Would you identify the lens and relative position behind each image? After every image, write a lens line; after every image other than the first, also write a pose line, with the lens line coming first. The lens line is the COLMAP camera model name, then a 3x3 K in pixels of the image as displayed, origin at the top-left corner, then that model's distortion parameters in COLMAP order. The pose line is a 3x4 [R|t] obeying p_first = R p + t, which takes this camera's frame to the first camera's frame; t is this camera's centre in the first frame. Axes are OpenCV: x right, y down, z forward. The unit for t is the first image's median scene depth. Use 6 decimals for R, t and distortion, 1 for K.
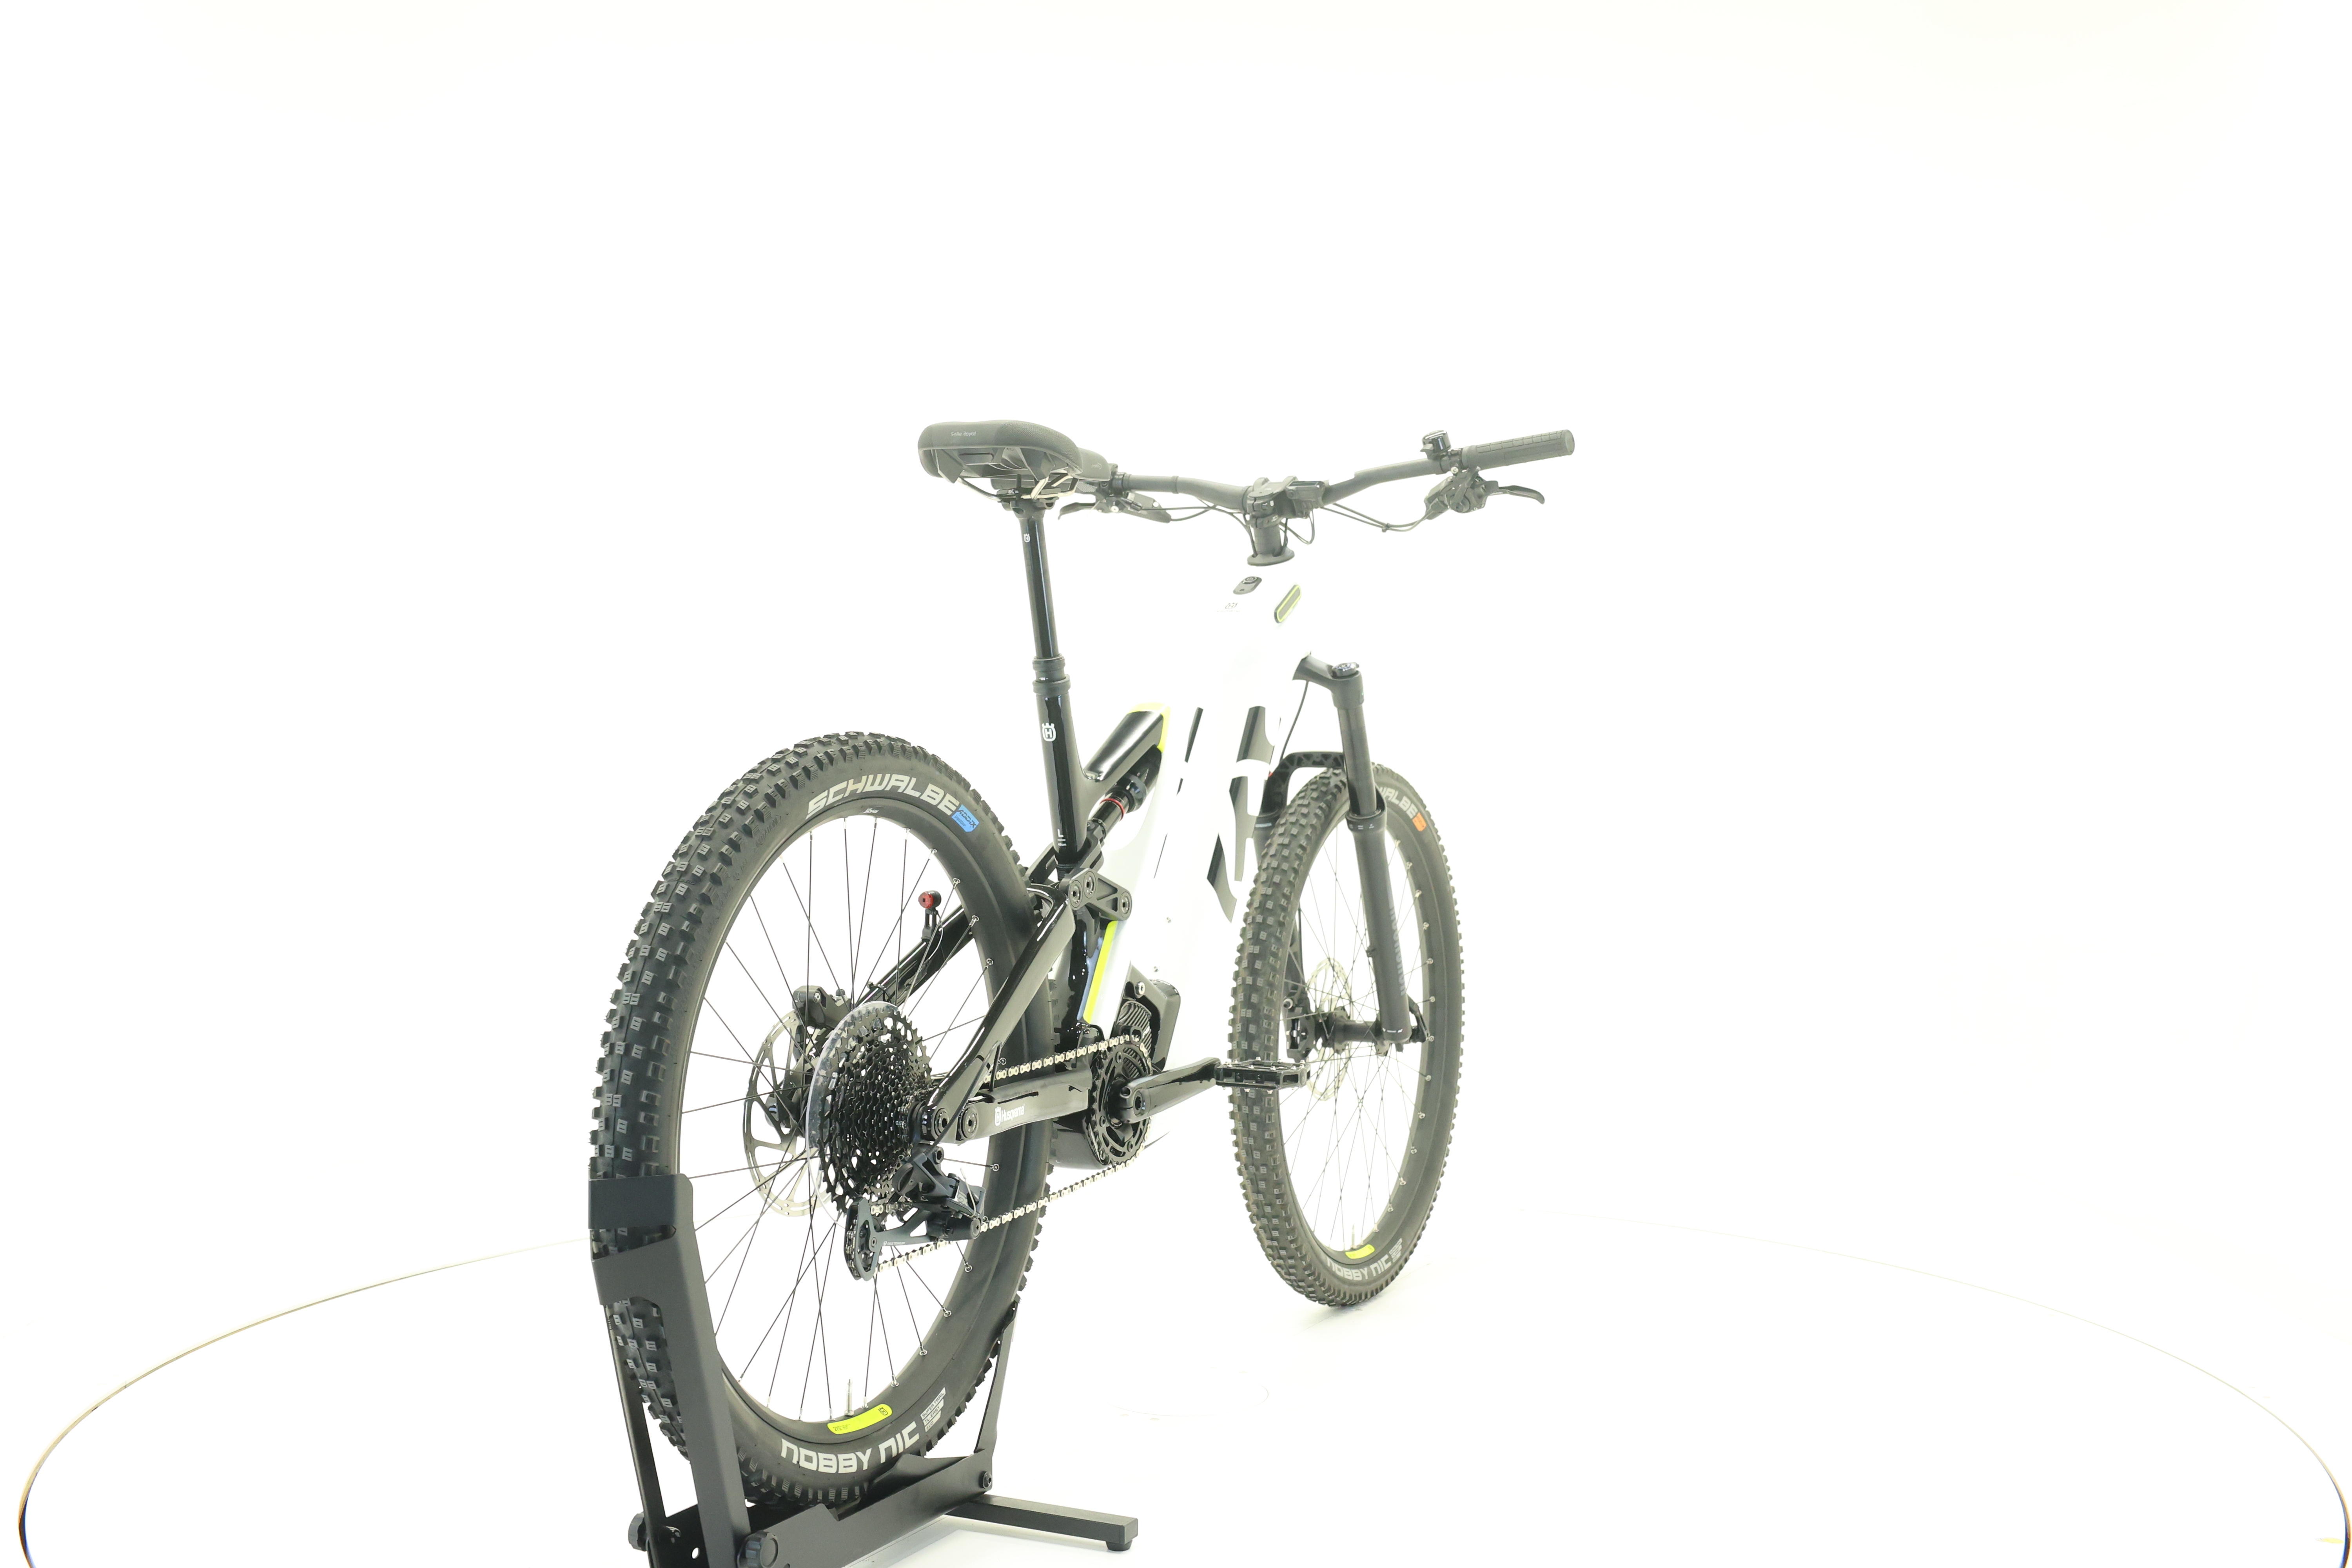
lens RADIAL K [[2514.1, 0, 1178.9], [0, 2514.1, 767.1], [0, 0, 1]] dist [-0.001676, 0.000000]
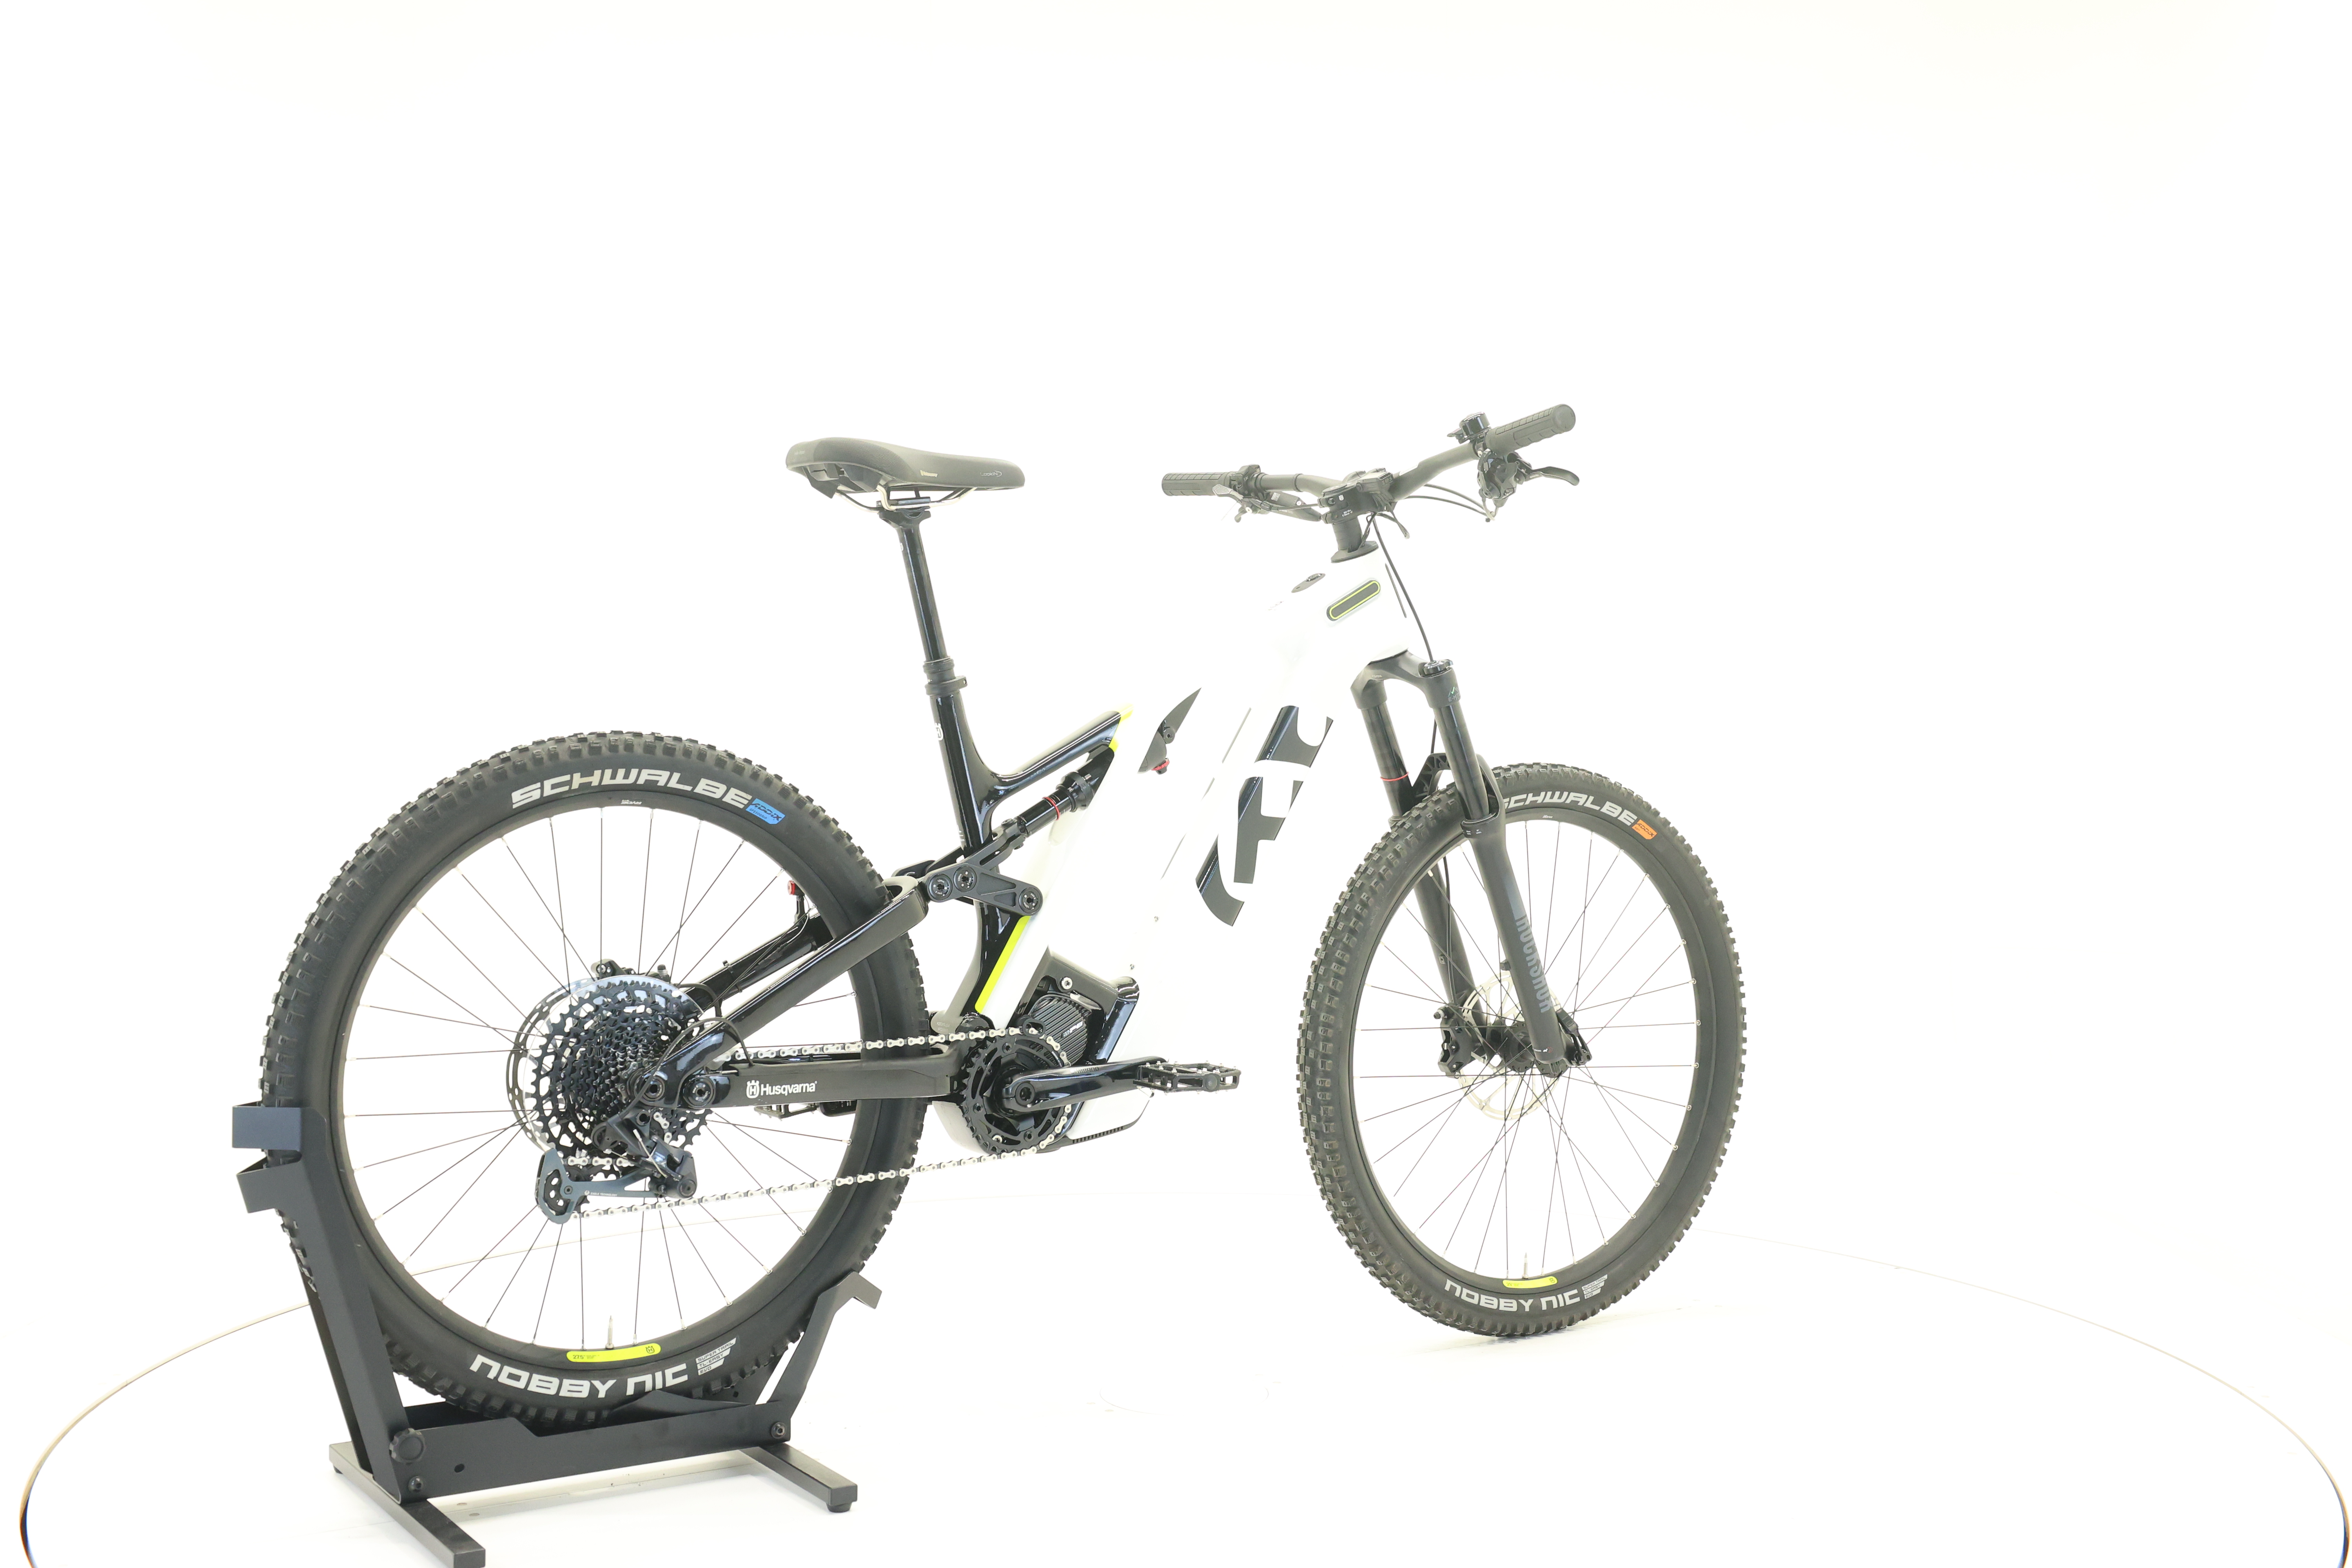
lens RADIAL K [[2514.1, 0, 1177.0], [0, 2514.1, 772.4], [0, 0, 1]] dist [-0.001676, 0.000000]
pose [[0.861266, 0.009577, -0.508064, 0.554947], [-0.008865, 0.999953, 0.003820, -0.001752], [0.508077, 0.001214, 0.861311, 0.149233]]
